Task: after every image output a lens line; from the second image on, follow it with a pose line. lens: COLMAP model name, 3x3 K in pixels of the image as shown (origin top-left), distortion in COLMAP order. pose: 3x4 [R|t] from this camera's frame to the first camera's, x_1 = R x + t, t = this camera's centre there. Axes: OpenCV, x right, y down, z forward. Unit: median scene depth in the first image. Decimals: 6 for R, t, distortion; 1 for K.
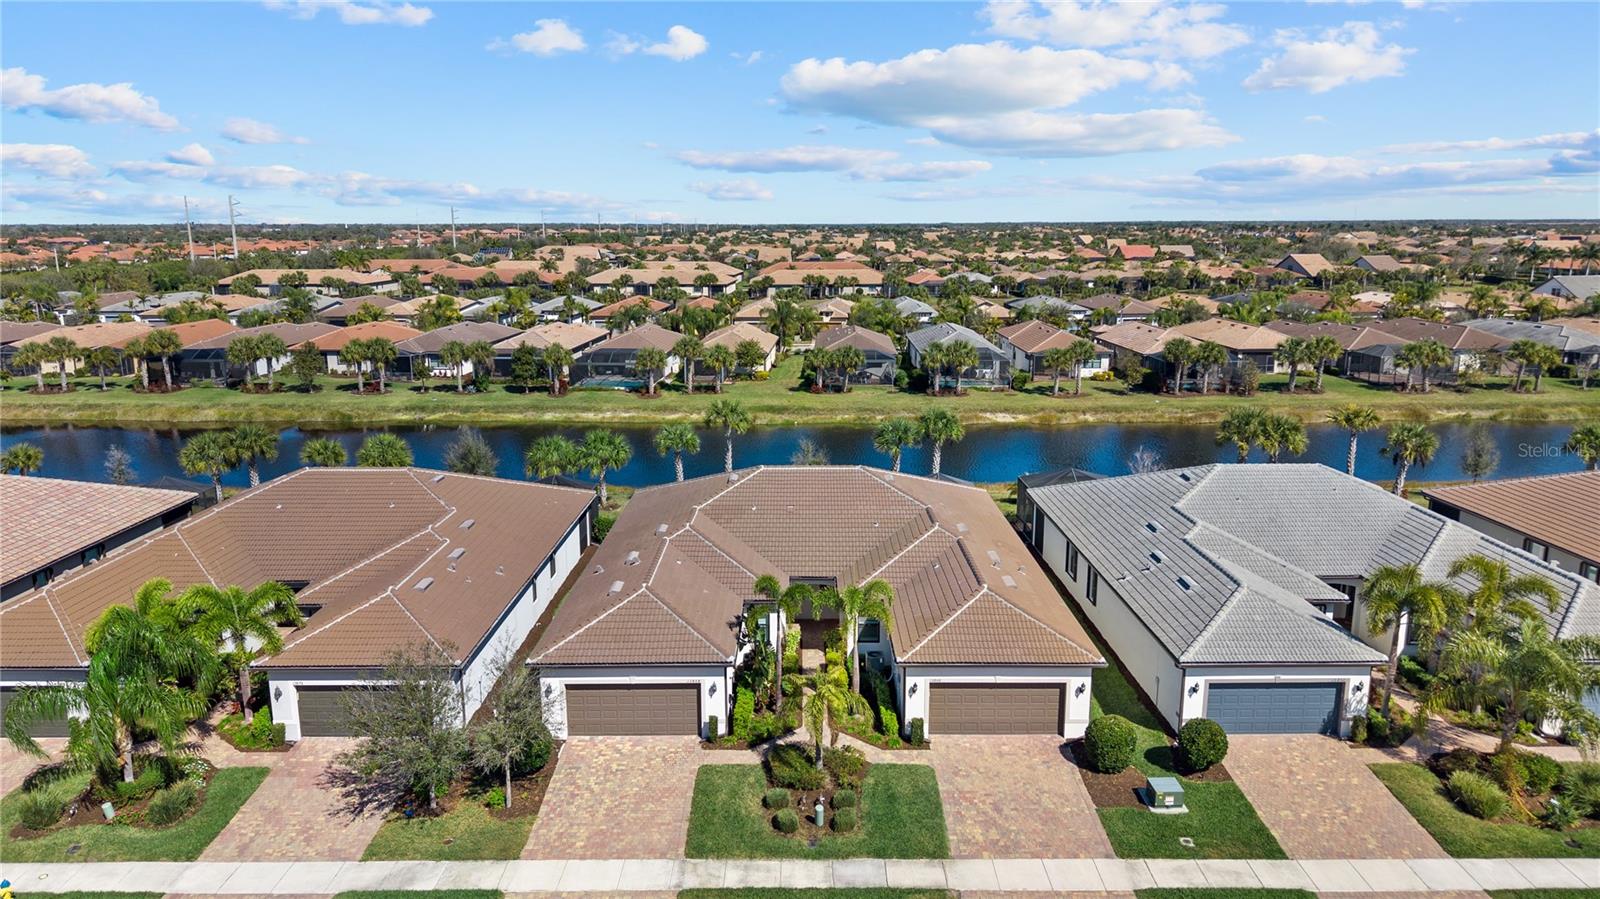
lens RADIAL K [[1044.1, 0, 800.0], [0, 1044.1, 449.5], [0, 0, 1]] dist [0.020417, -0.001046]
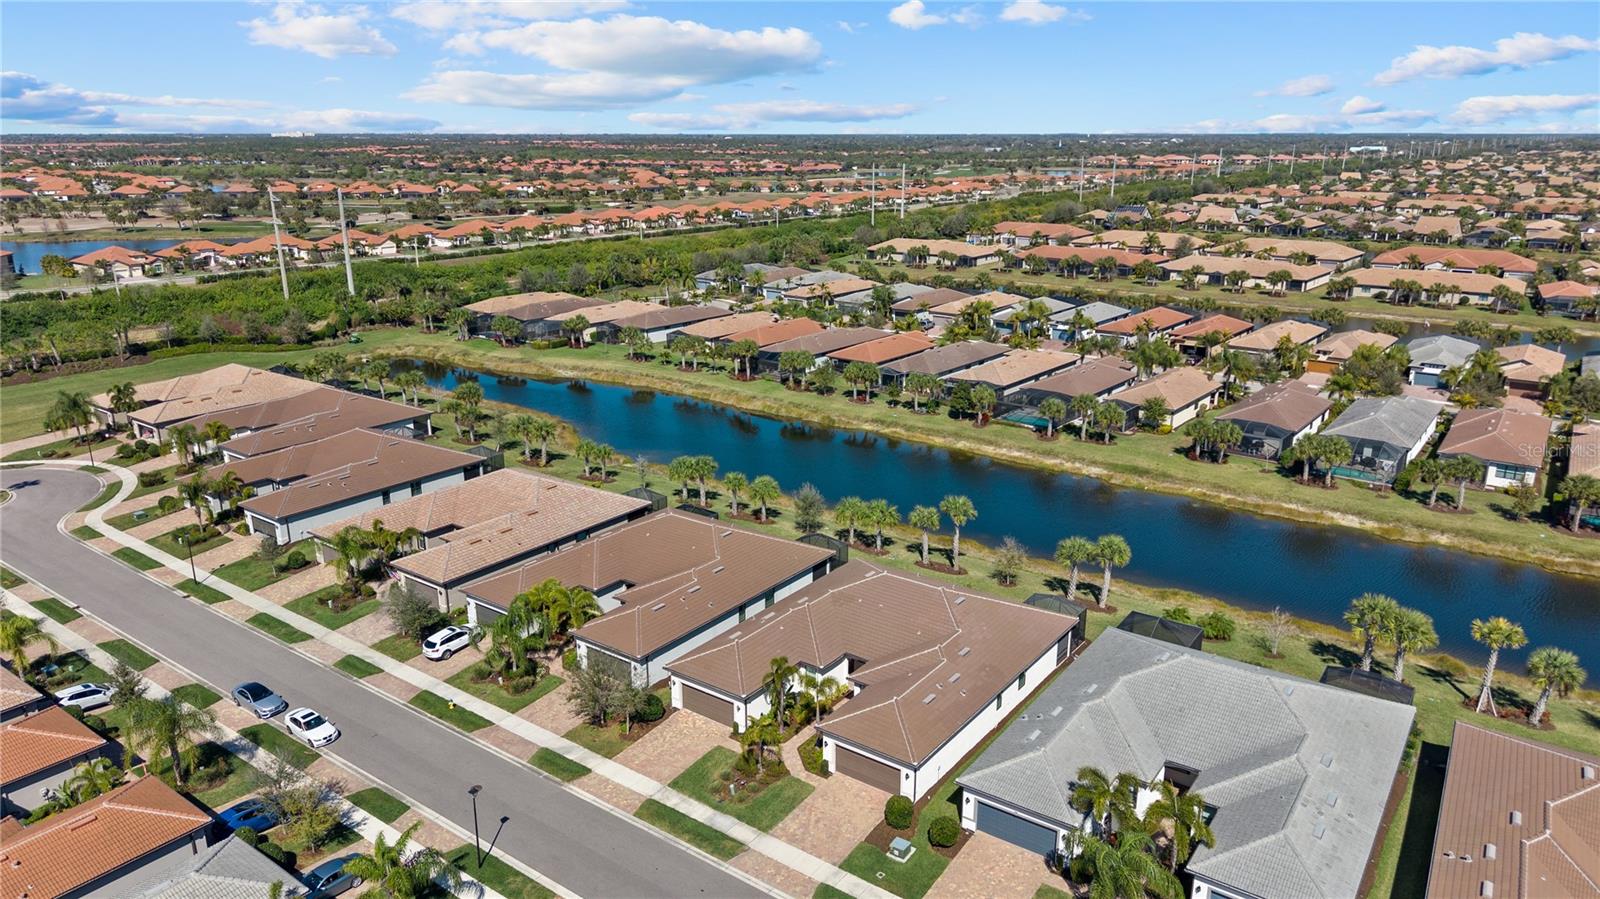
lens RADIAL K [[1044.1, 0, 800.0], [0, 1044.1, 449.5], [0, 0, 1]] dist [0.020417, -0.001046]
pose [[0.804412, 0.162018, -0.571551, 0.768689], [-0.118279, 0.986509, 0.113179, -0.345674], [0.582178, -0.023441, 0.812723, -0.332016]]
